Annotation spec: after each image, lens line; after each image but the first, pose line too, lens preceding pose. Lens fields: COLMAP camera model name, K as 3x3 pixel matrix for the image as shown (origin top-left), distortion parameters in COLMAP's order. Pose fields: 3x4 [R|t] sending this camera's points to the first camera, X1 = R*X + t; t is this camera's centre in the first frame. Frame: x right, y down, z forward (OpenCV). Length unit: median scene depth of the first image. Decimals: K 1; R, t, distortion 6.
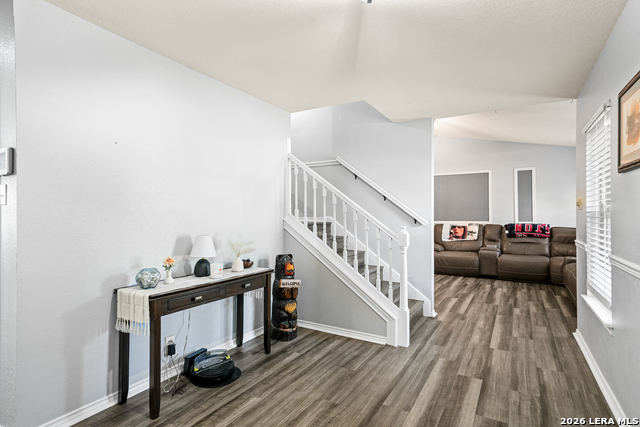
lens RADIAL K [[331.9, 0, 320.0], [0, 331.9, 213.5], [0, 0, 1]] dist [0.000040, -0.000105]
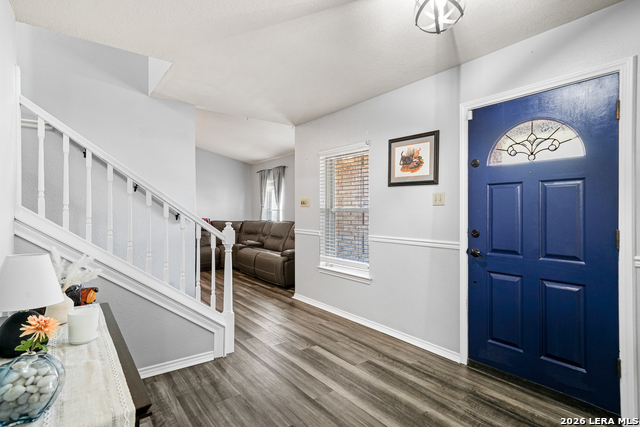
lens RADIAL K [[331.9, 0, 320.0], [0, 331.9, 213.5], [0, 0, 1]] dist [0.000040, -0.000105]
pose [[0.379224, -0.003345, 0.925299, -0.613362], [-0.007648, 0.999948, 0.006750, 0.006528], [-0.925273, -0.009637, 0.379179, 0.510668]]
